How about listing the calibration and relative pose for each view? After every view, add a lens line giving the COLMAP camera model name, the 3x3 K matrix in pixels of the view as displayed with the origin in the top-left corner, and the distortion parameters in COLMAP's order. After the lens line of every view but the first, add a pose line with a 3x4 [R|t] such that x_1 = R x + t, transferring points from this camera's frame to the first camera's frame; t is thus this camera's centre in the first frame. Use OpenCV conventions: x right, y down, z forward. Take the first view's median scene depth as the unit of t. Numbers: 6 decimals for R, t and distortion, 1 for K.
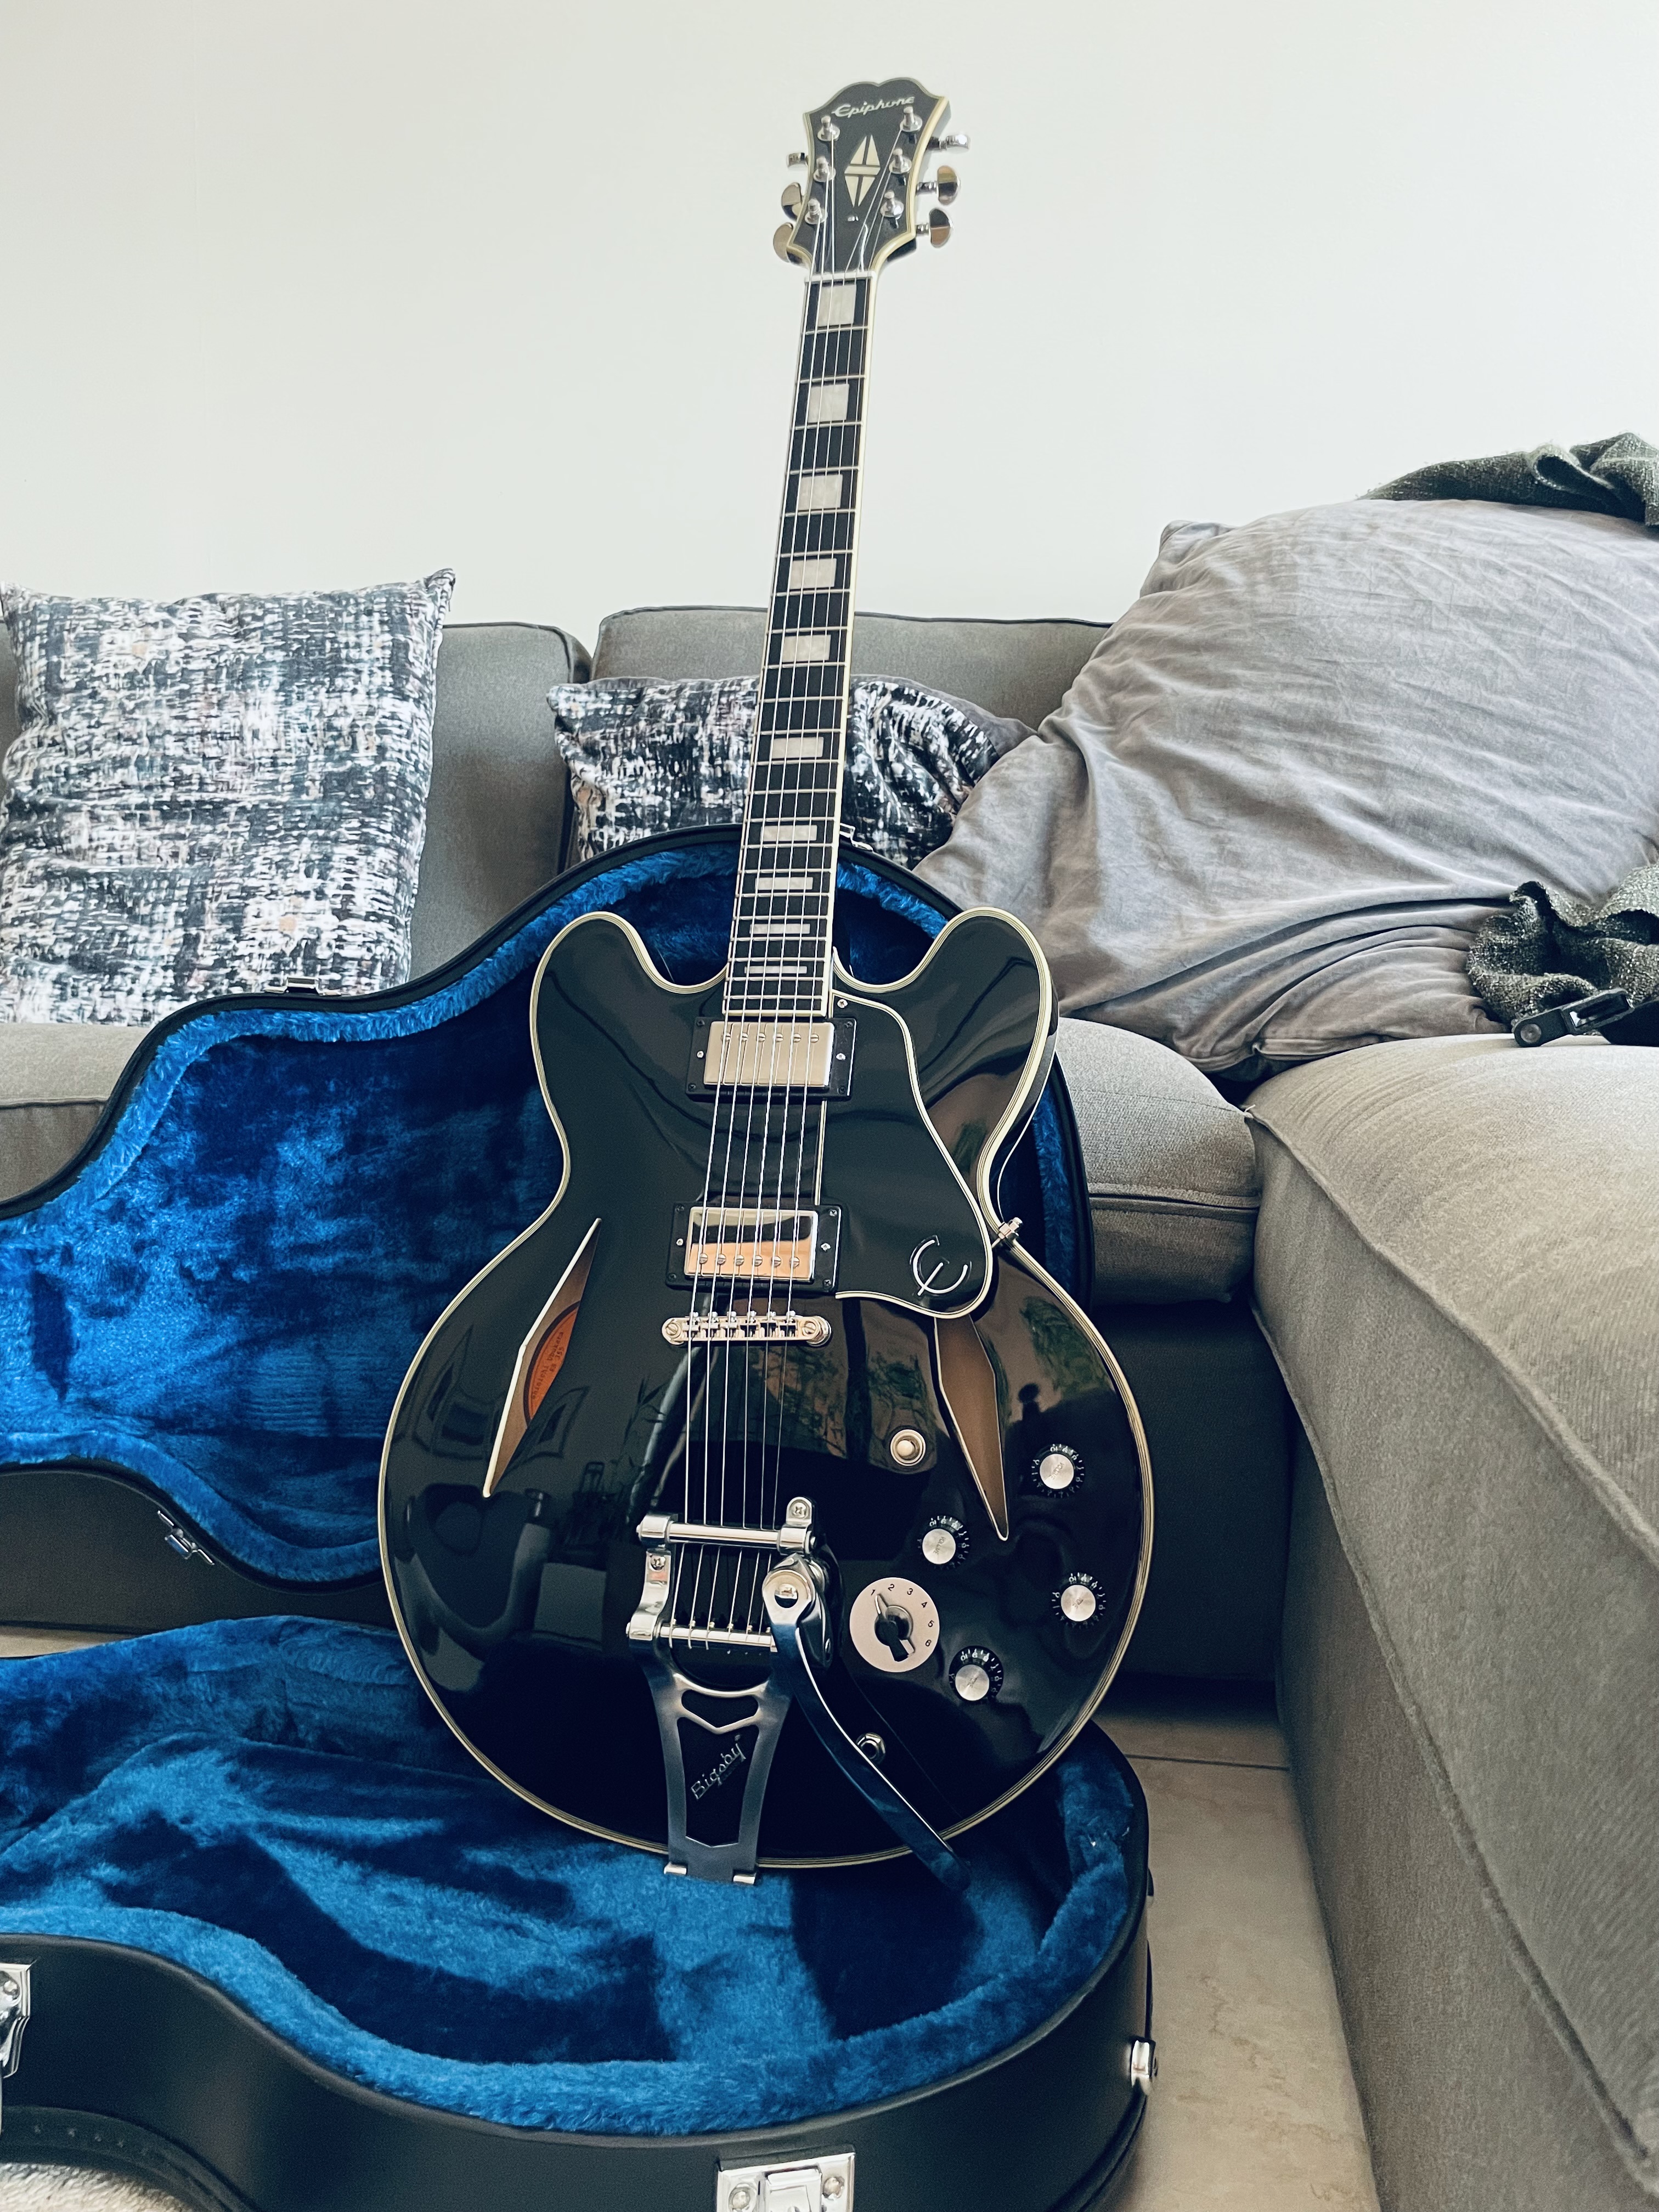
lens RADIAL K [[1800.7, 0, 829.5], [0, 1800.7, 1106.0], [0, 0, 1]] dist [0.115805, -0.236824]
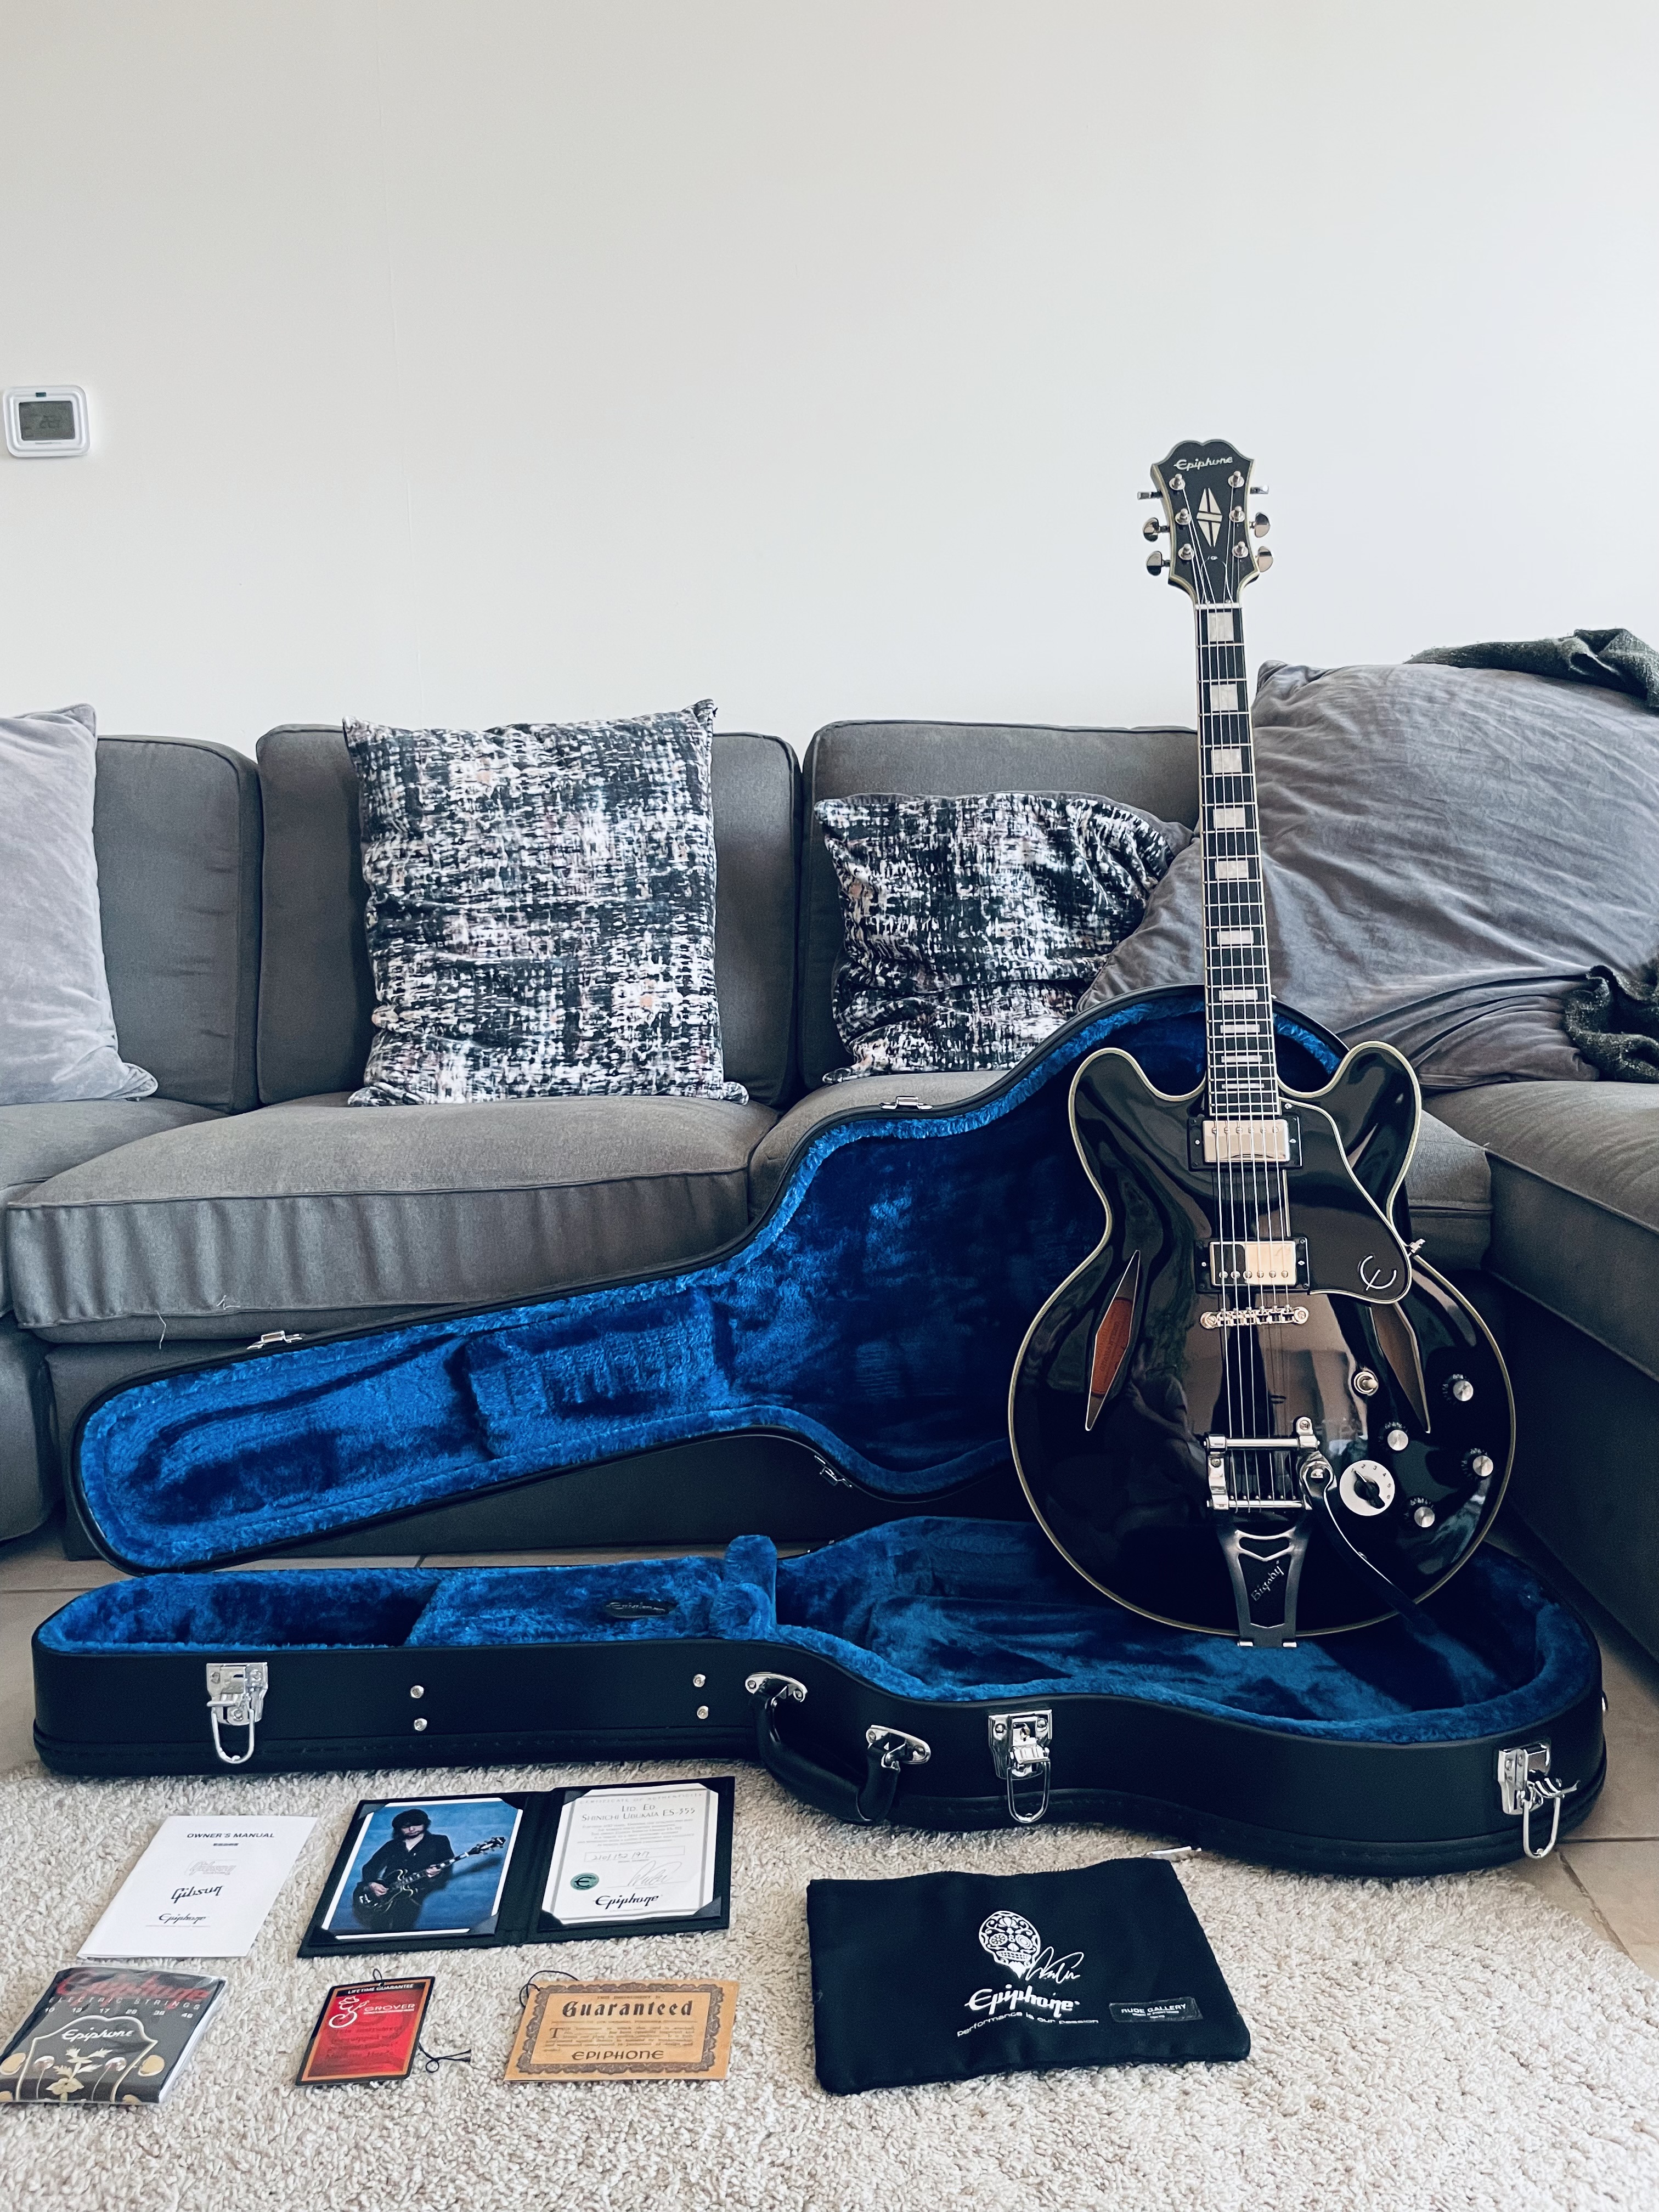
lens RADIAL K [[1835.7, 0, 829.5], [0, 1835.7, 1106.0], [0, 0, 1]] dist [0.124907, -0.282040]
pose [[0.984047, -0.052610, 0.169954, -0.440458], [0.041480, 0.996796, 0.068393, -0.122405], [-0.173007, -0.060252, 0.983076, -0.346088]]
